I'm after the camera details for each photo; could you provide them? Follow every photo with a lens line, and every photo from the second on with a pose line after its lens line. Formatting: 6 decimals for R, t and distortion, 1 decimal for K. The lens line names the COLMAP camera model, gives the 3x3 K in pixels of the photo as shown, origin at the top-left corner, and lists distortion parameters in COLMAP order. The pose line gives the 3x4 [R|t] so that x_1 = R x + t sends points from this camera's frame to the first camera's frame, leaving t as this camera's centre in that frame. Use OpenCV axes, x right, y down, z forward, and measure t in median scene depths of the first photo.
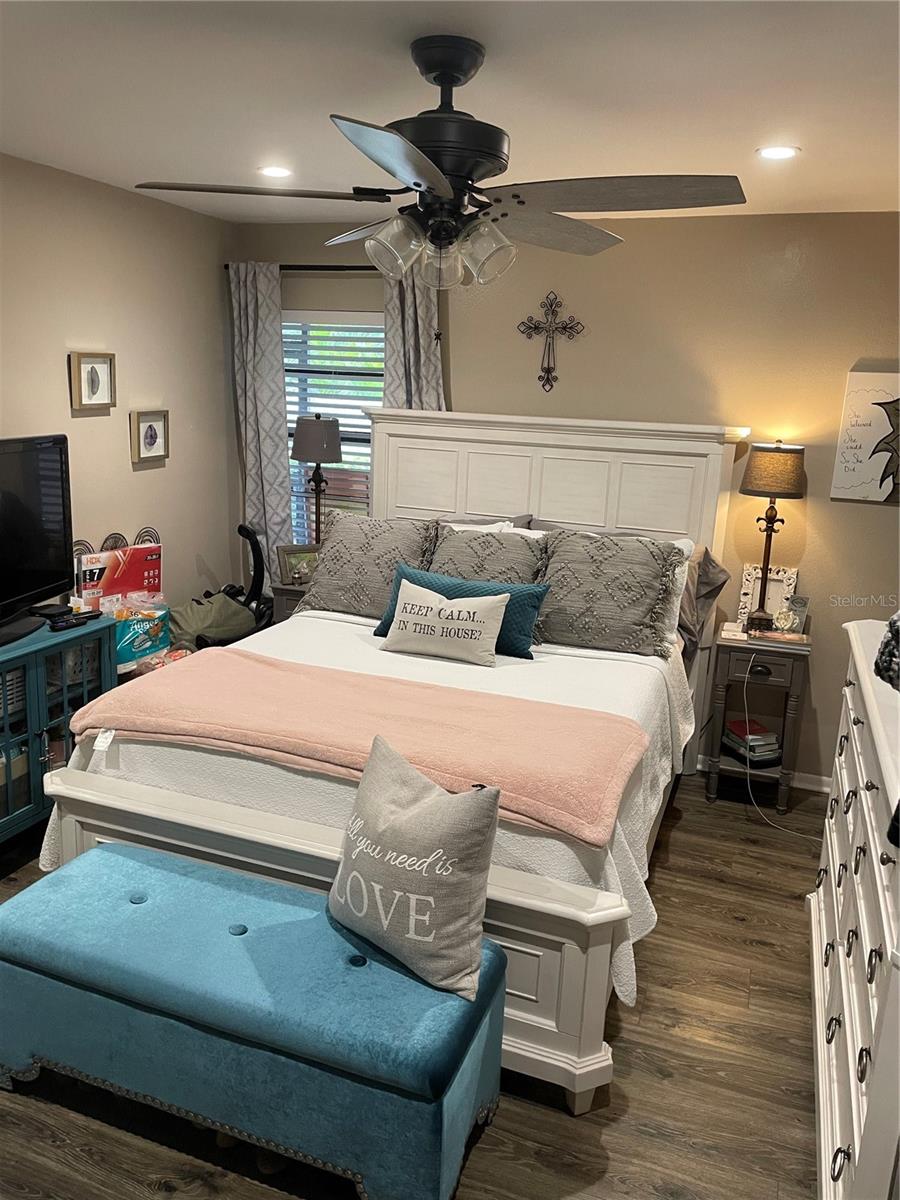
lens RADIAL K [[918.2, 0, 450.0], [0, 918.2, 600.0], [0, 0, 1]] dist [0.130971, -0.178307]
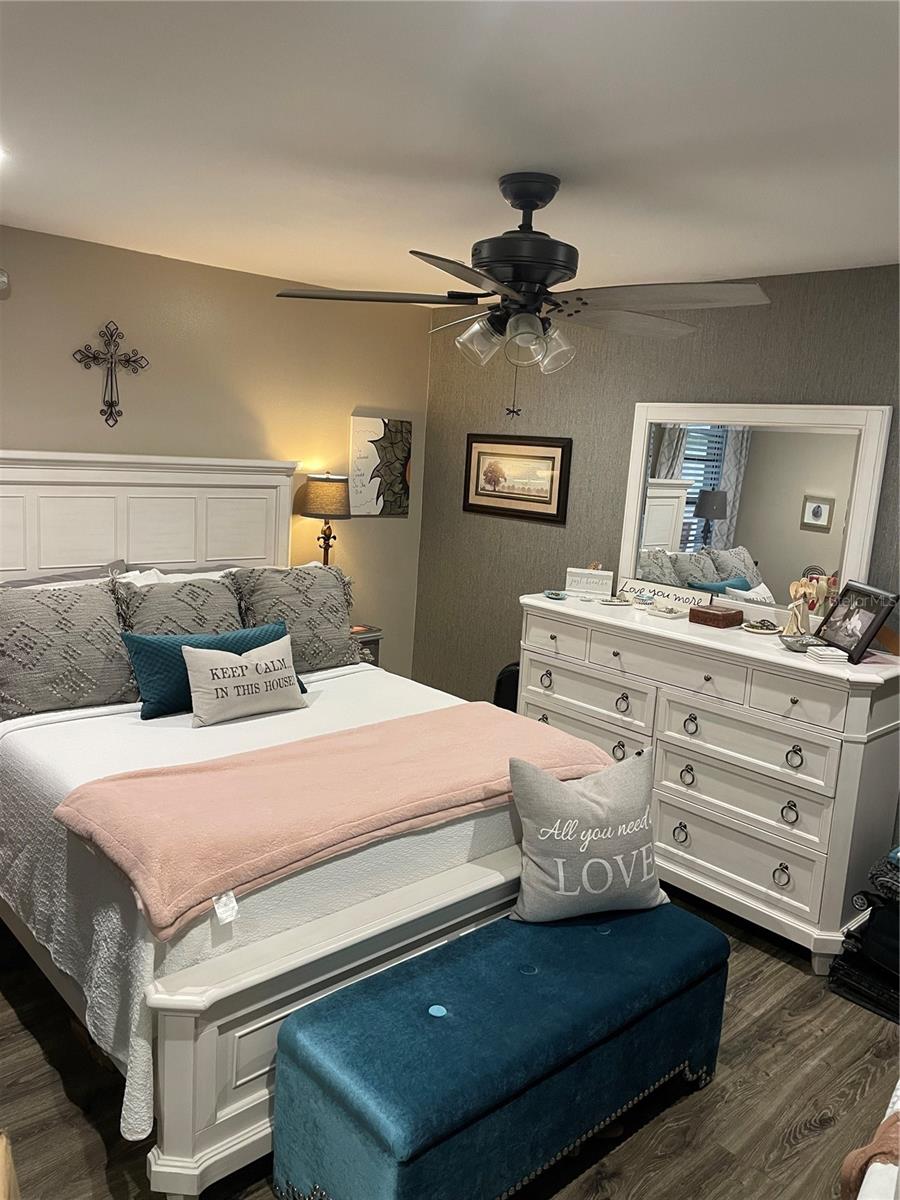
lens RADIAL K [[907.4, 0, 450.9], [0, 907.4, 614.7], [0, 0, 1]] dist [0.038496, -0.004251]
pose [[0.445323, -0.185378, 0.875970, -0.648293], [0.169972, 0.978045, 0.120570, -0.105563], [-0.879089, 0.095198, 0.467055, 0.328744]]
